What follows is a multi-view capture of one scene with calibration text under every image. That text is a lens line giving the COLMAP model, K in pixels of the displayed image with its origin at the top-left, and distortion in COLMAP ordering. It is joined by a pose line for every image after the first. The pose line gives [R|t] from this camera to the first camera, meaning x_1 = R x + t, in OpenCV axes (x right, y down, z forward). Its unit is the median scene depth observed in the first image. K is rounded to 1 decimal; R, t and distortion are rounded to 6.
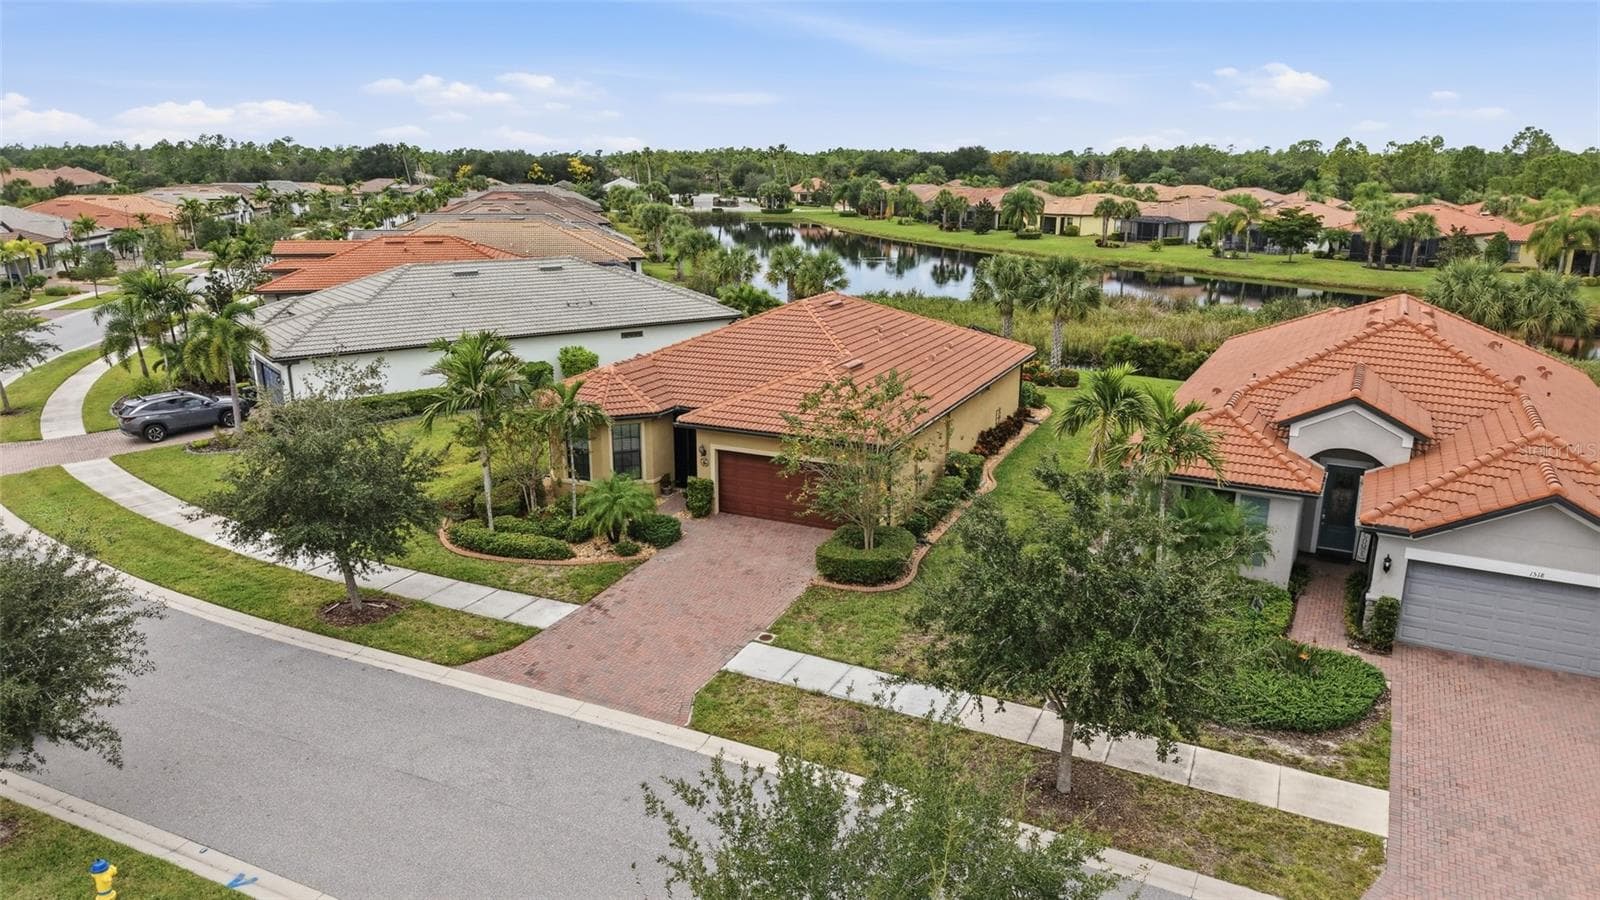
lens RADIAL K [[1066.7, 0, 811.8], [0, 1066.7, 450.6], [0, 0, 1]] dist [0.042046, -0.054663]
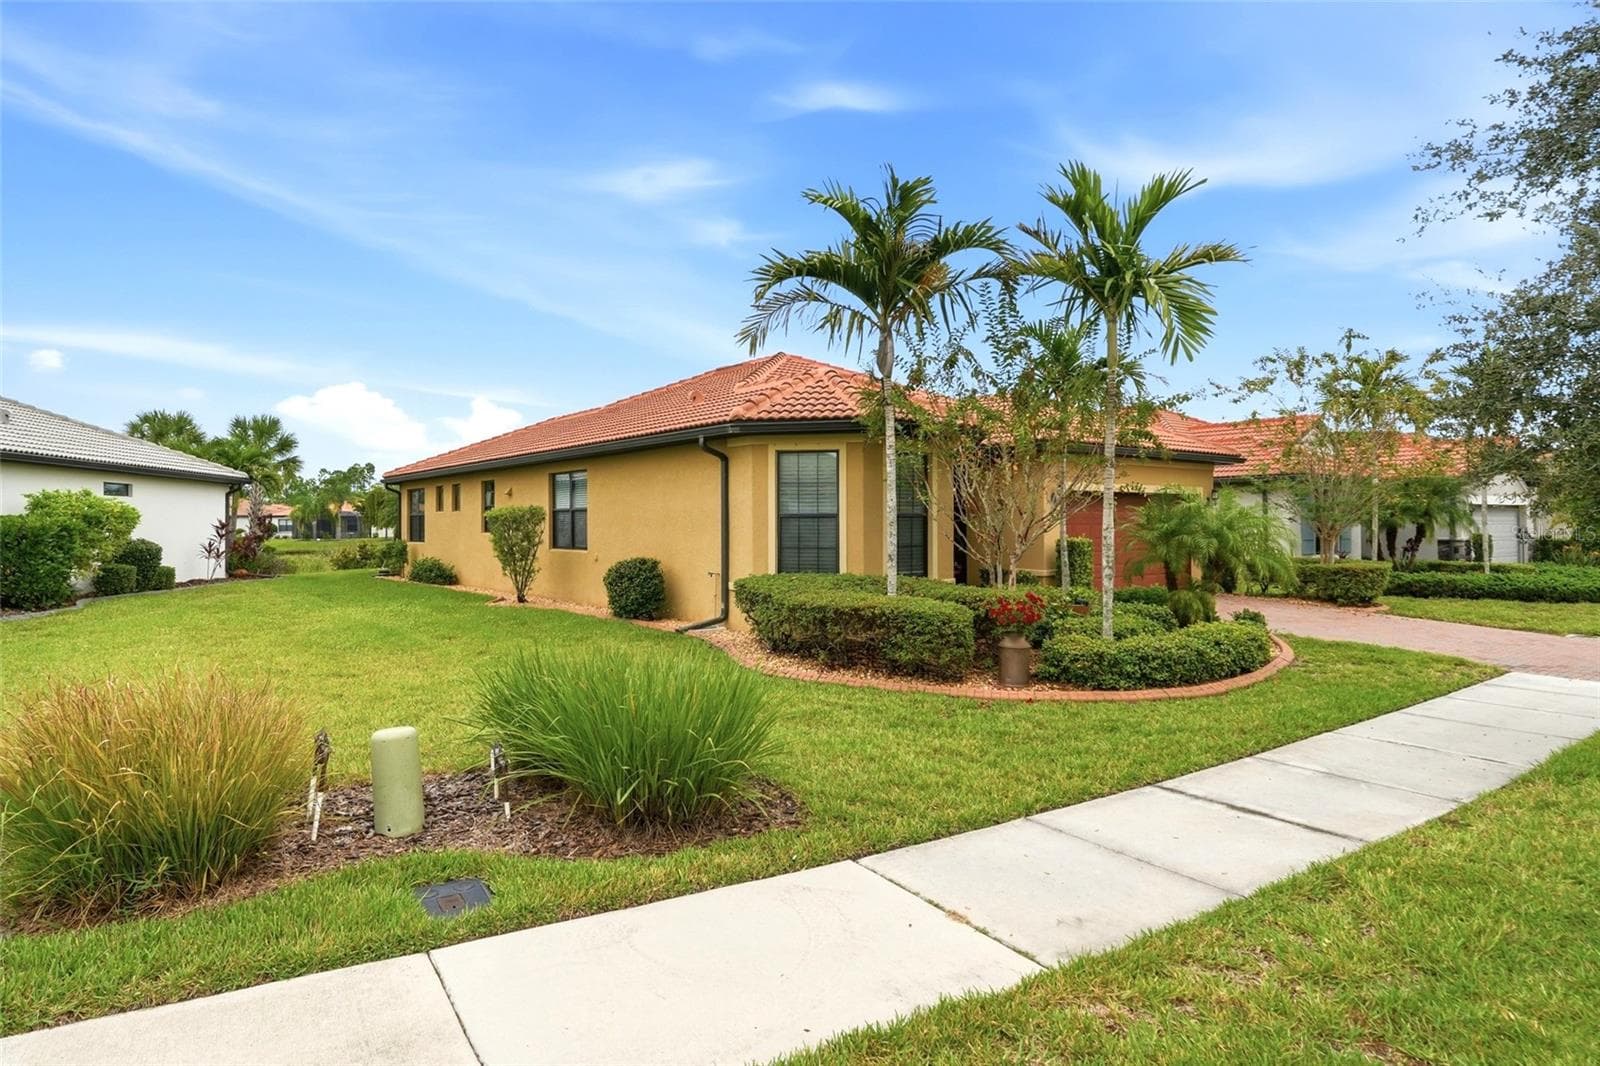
lens RADIAL K [[900.1, 0, 800.0], [0, 900.1, 533.0], [0, 0, 1]] dist [-0.002941, -0.000089]
pose [[0.455244, -0.011605, 0.890291, -0.219237], [0.233298, 0.966534, -0.106697, 0.012690], [-0.859258, 0.256277, 0.442716, 0.313790]]
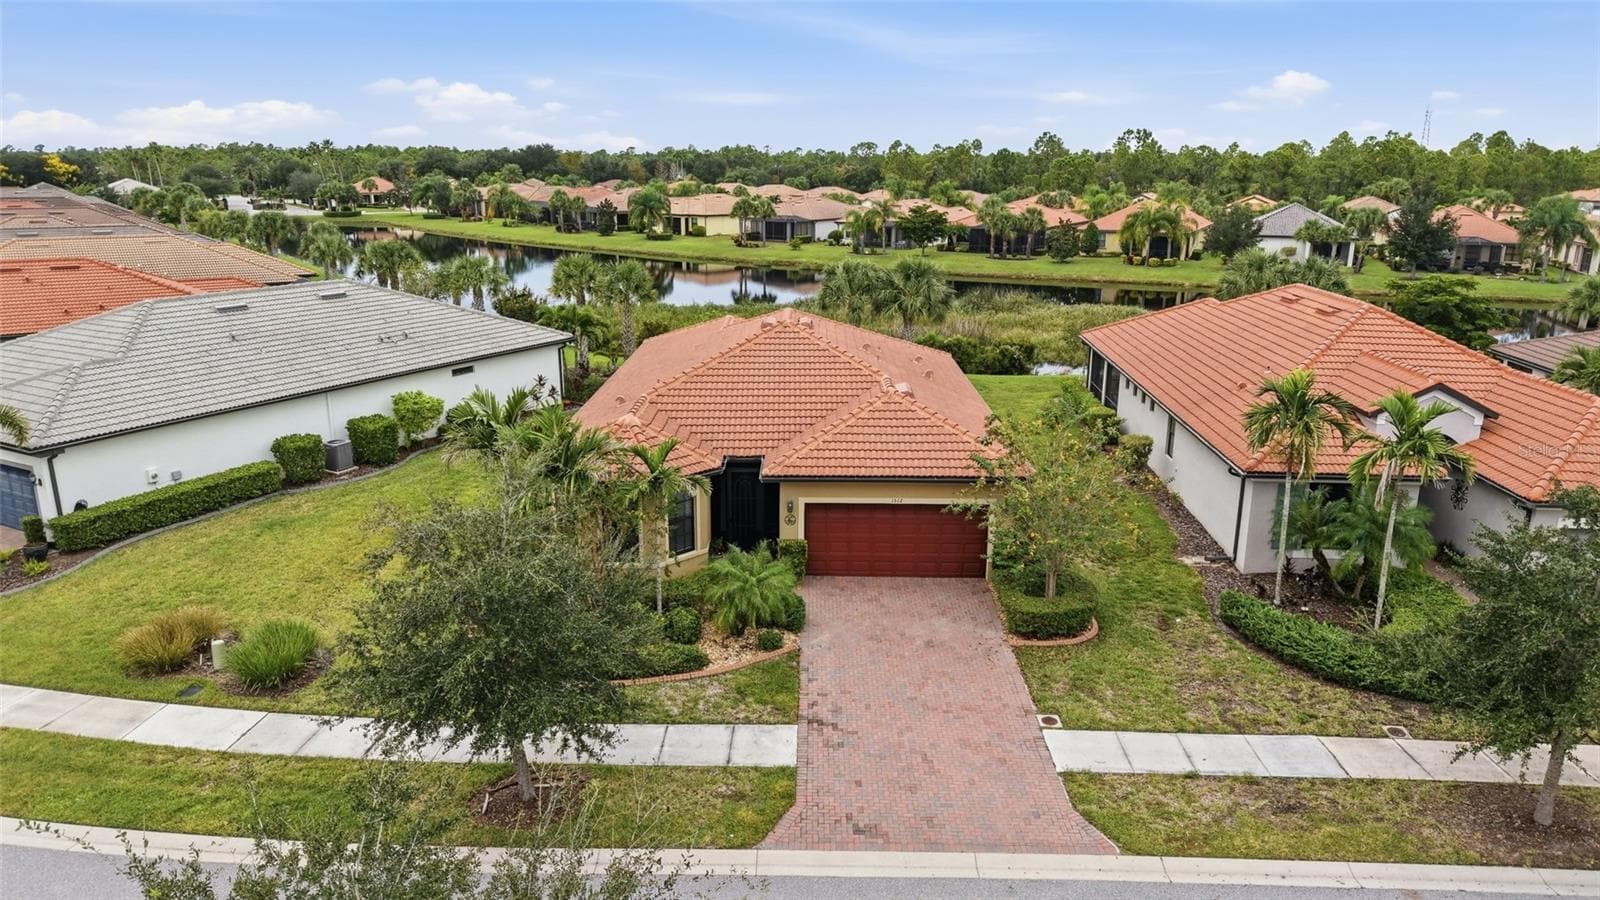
lens RADIAL K [[1066.1, 0, 806.7], [0, 1066.1, 446.0], [0, 0, 1]] dist [0.071713, -0.101642]
pose [[0.911280, -0.104949, 0.398189, -0.147128], [0.106325, 0.994156, 0.018693, -0.021755], [-0.397824, 0.025303, 0.917113, 0.077375]]
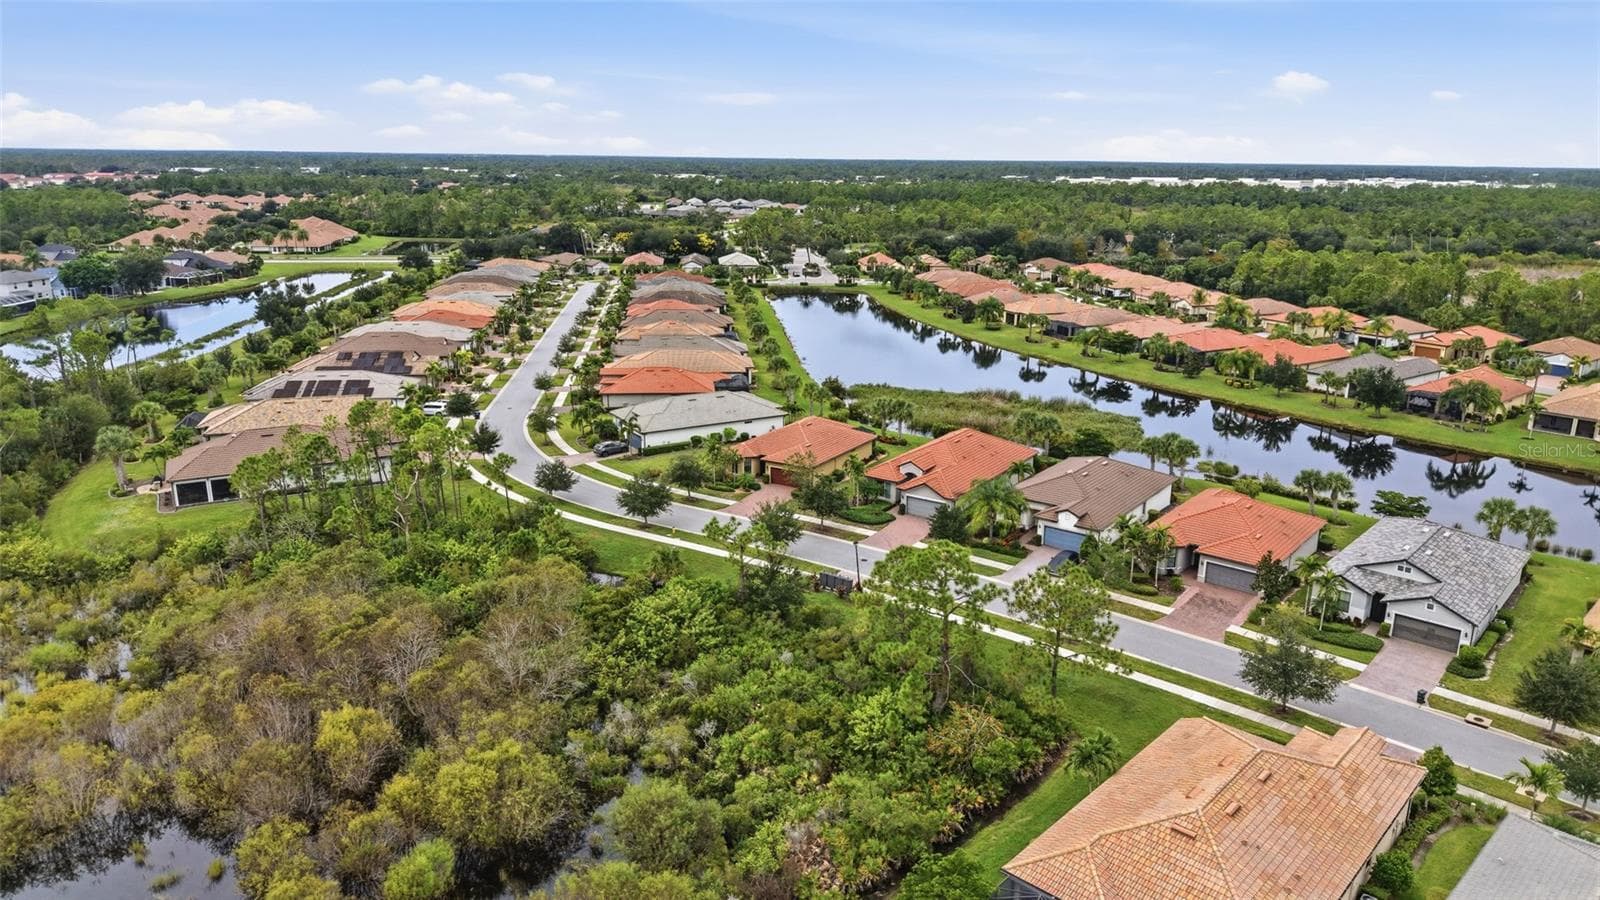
lens RADIAL K [[1066.7, 0, 811.8], [0, 1066.7, 450.6], [0, 0, 1]] dist [0.042046, -0.054663]
pose [[0.995431, 0.033417, -0.089451, 0.143395], [-0.033349, 0.999441, 0.002258, -0.025898], [0.089476, 0.000735, 0.995989, -1.010644]]
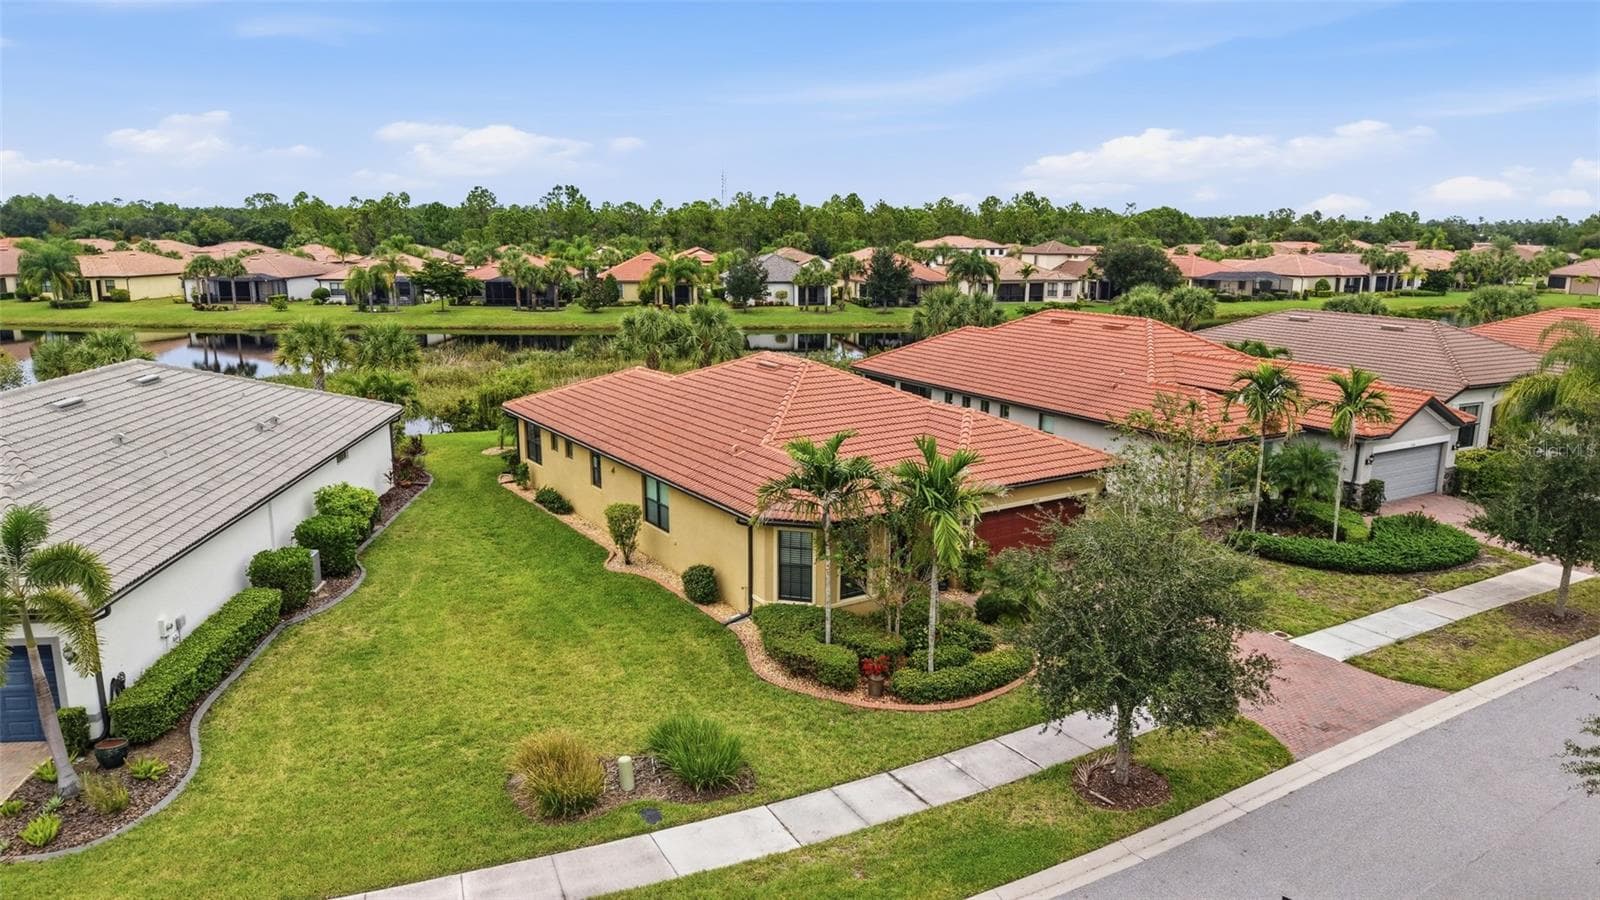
lens RADIAL K [[1066.1, 0, 806.7], [0, 1066.1, 446.0], [0, 0, 1]] dist [0.071713, -0.101642]
pose [[0.527622, -0.176540, 0.830932, -0.330645], [0.218327, 0.973490, 0.068196, -0.055920], [-0.820944, 0.145433, 0.552178, 0.204724]]
